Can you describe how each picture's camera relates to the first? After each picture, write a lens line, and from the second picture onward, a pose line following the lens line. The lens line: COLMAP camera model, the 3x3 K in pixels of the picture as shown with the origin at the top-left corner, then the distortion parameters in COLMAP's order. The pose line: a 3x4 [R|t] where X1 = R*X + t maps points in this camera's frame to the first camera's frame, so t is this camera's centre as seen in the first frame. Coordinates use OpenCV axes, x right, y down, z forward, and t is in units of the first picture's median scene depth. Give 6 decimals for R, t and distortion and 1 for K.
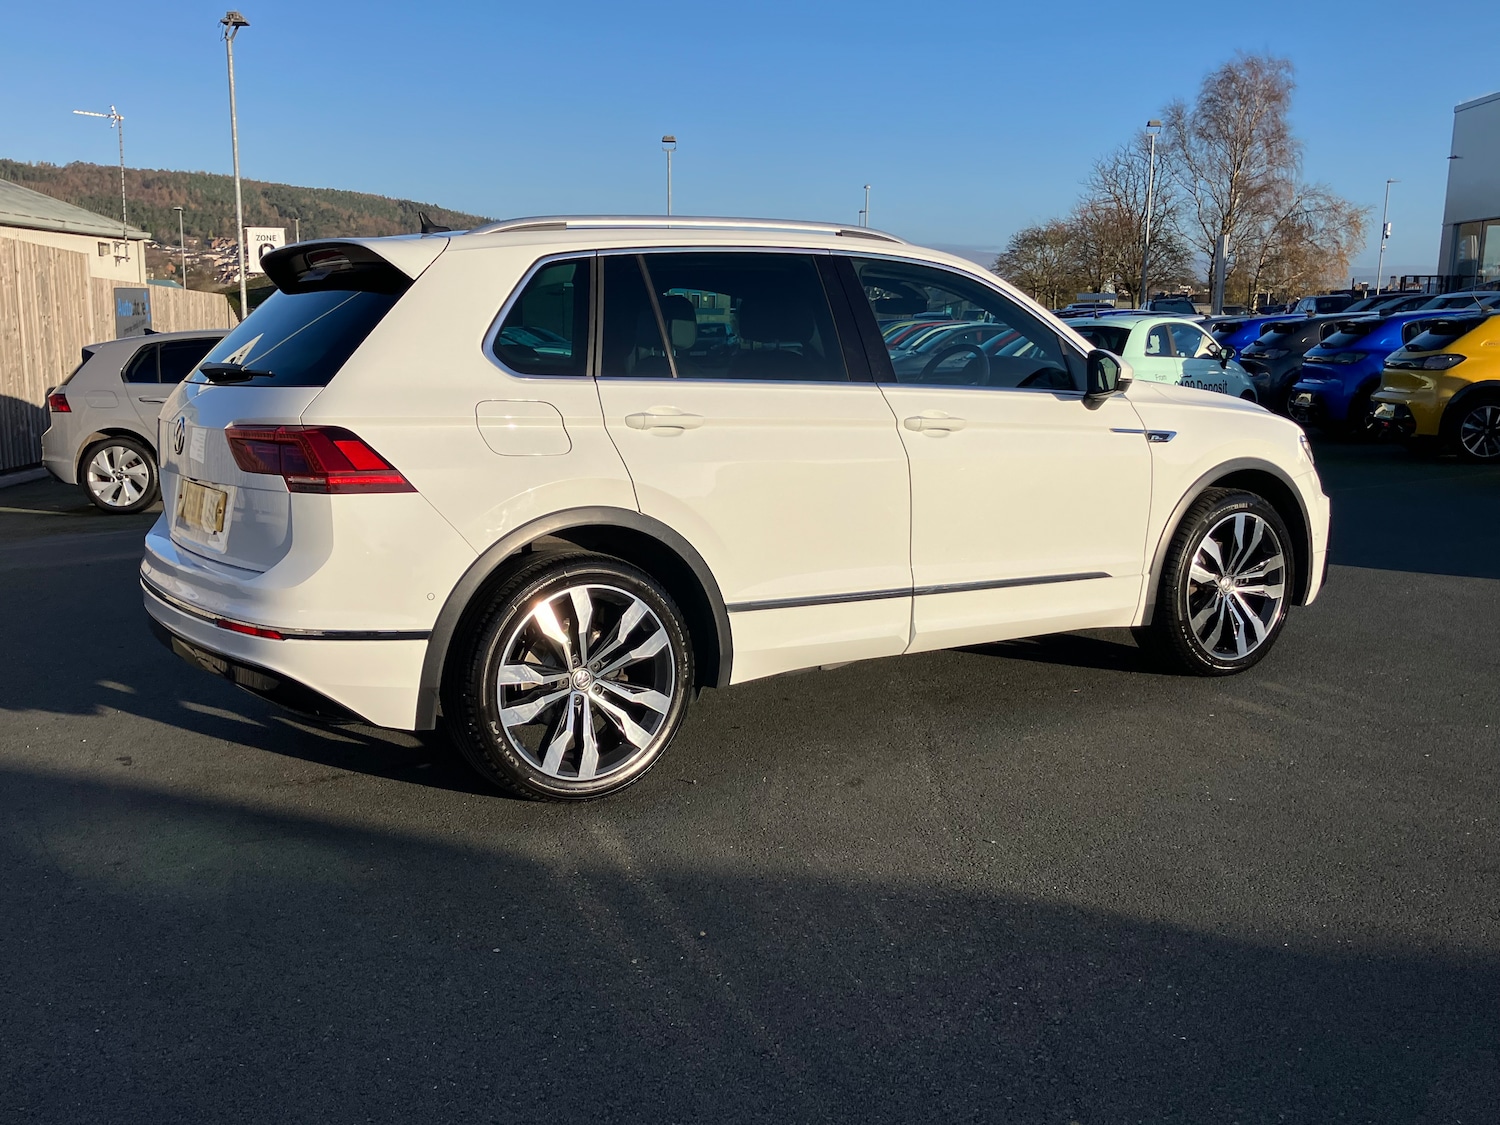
lens RADIAL K [[1520.6, 0, 729.4], [0, 1520.6, 572.7], [0, 0, 1]] dist [0.029943, 0.000000]
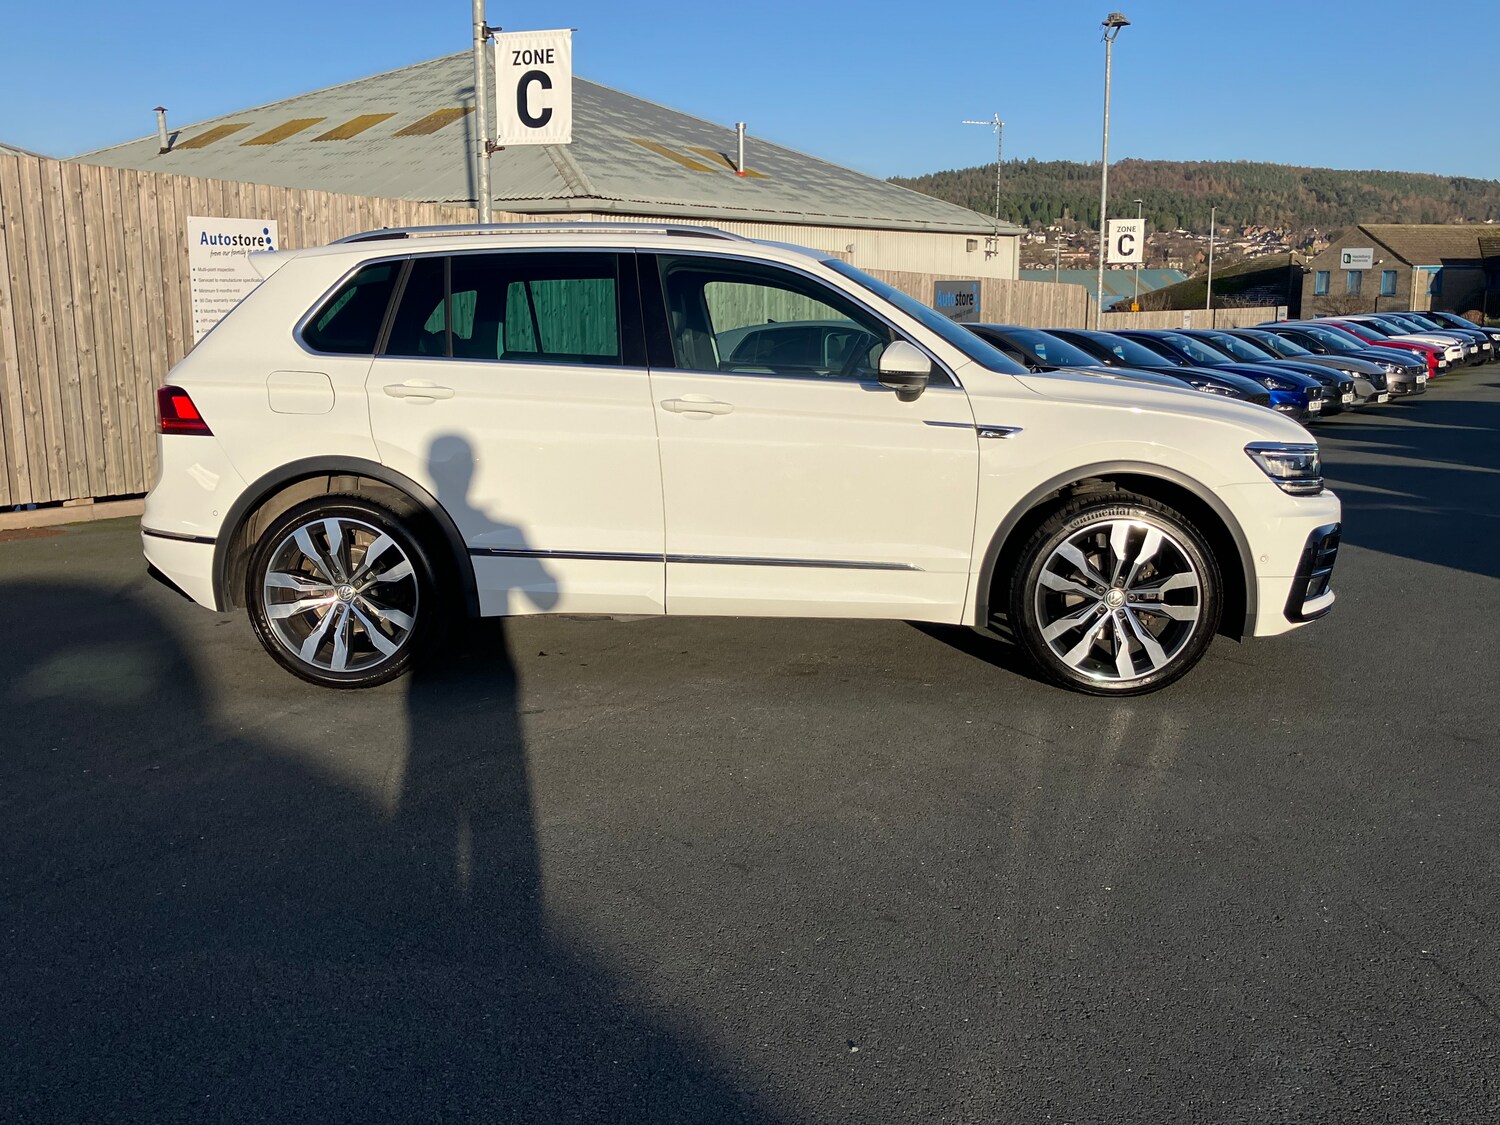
lens RADIAL K [[1520.6, 0, 757.4], [0, 1520.6, 571.2], [0, 0, 1]] dist [0.029943, 0.000000]
pose [[0.802700, 0.102126, -0.587573, 0.832509], [-0.098100, 0.994419, 0.038823, -0.027660], [0.588259, 0.026477, 0.808239, 0.152417]]
